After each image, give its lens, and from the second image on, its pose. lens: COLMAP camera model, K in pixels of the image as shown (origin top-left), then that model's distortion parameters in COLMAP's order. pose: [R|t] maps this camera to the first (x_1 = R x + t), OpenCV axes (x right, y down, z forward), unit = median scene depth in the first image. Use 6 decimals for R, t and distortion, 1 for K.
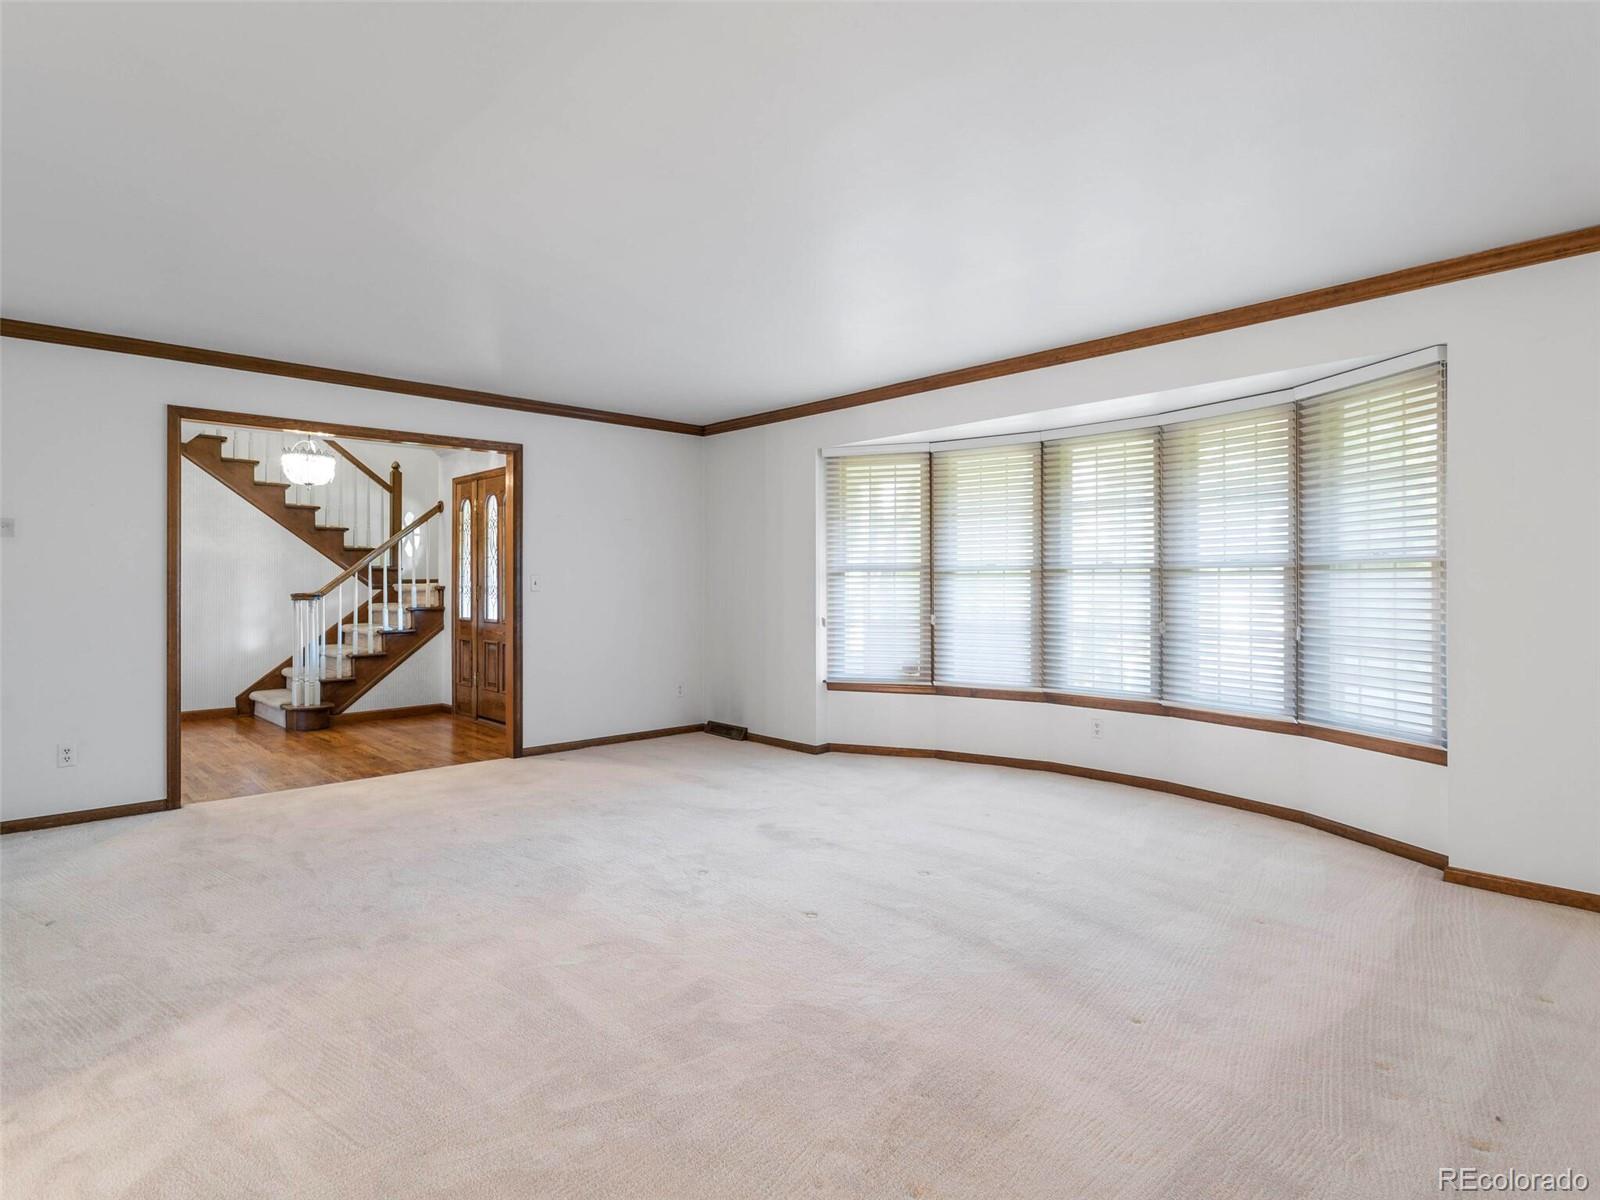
lens RADIAL K [[858.6, 0, 803.6], [0, 858.6, 593.9], [0, 0, 1]] dist [0.004861, 0.000246]
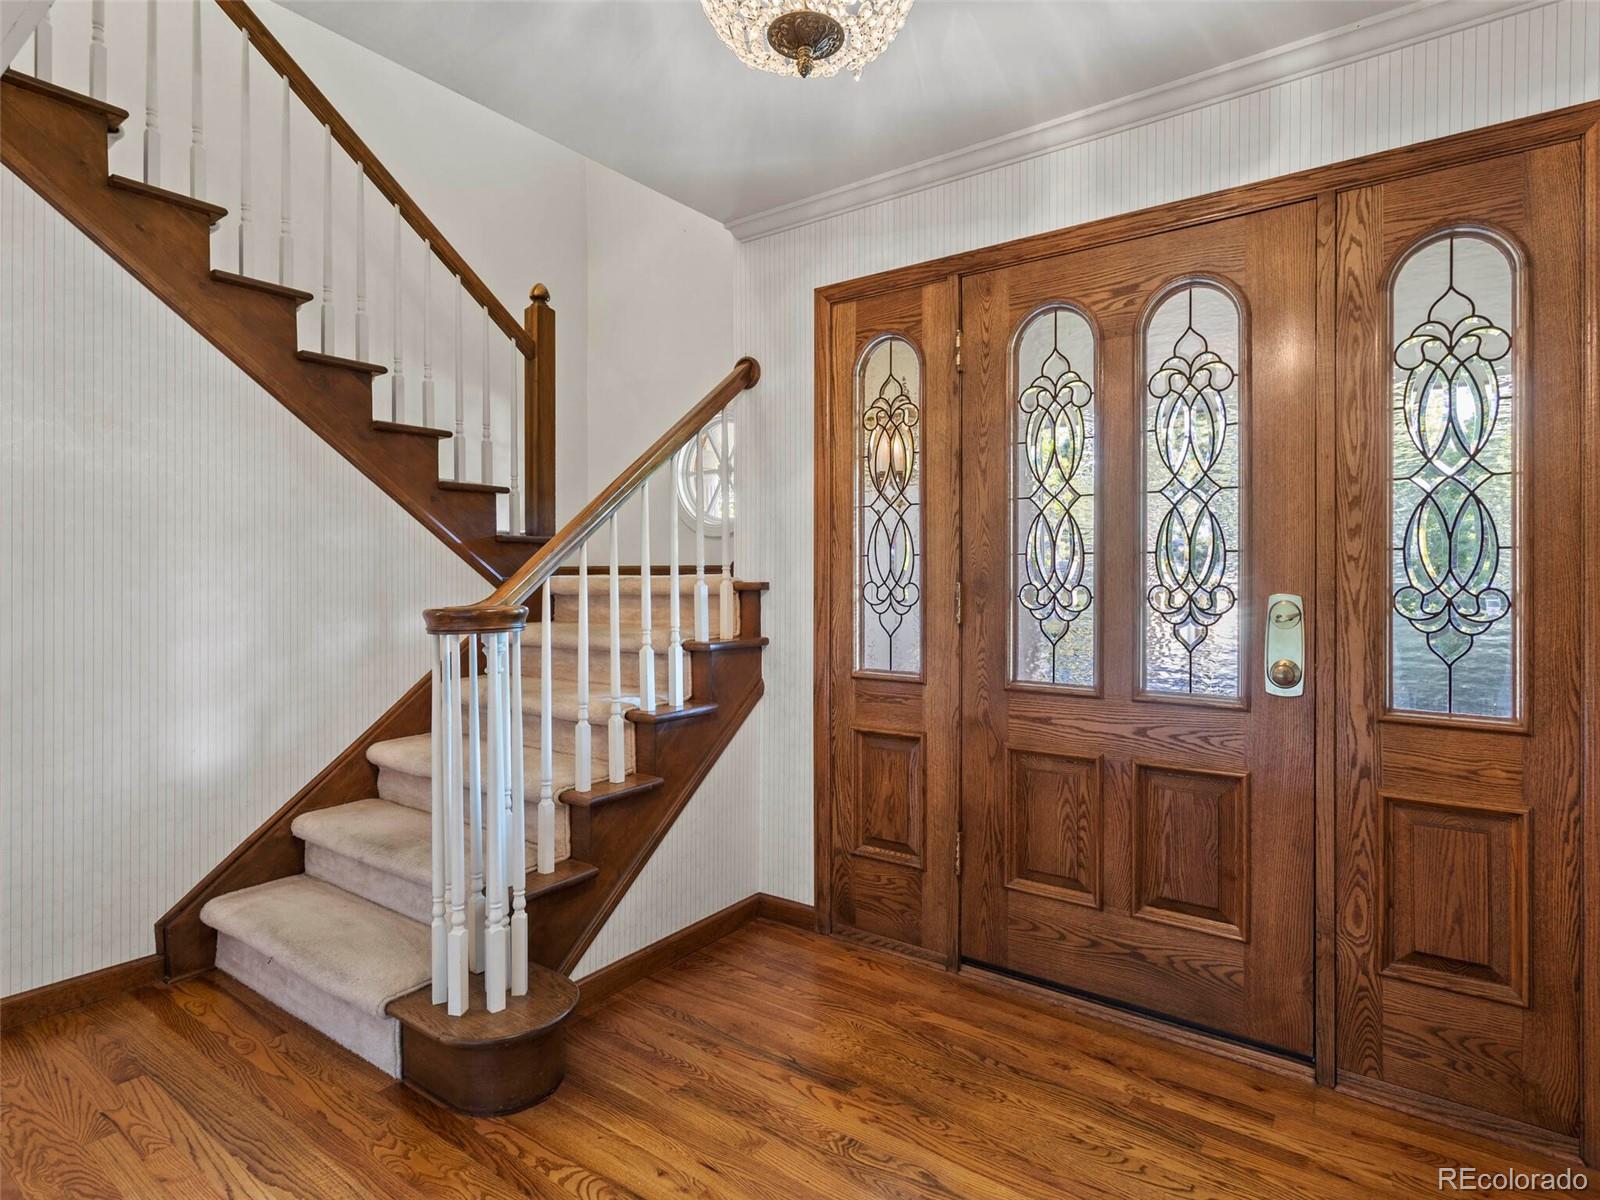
lens RADIAL K [[858.6, 0, 794.5], [0, 858.6, 590.9], [0, 0, 1]] dist [0.004861, 0.000246]
pose [[0.983718, 0.001050, 0.179714, -0.480001], [-0.001704, 0.999992, 0.003486, -0.006621], [-0.179709, -0.003736, 0.983713, 0.636120]]
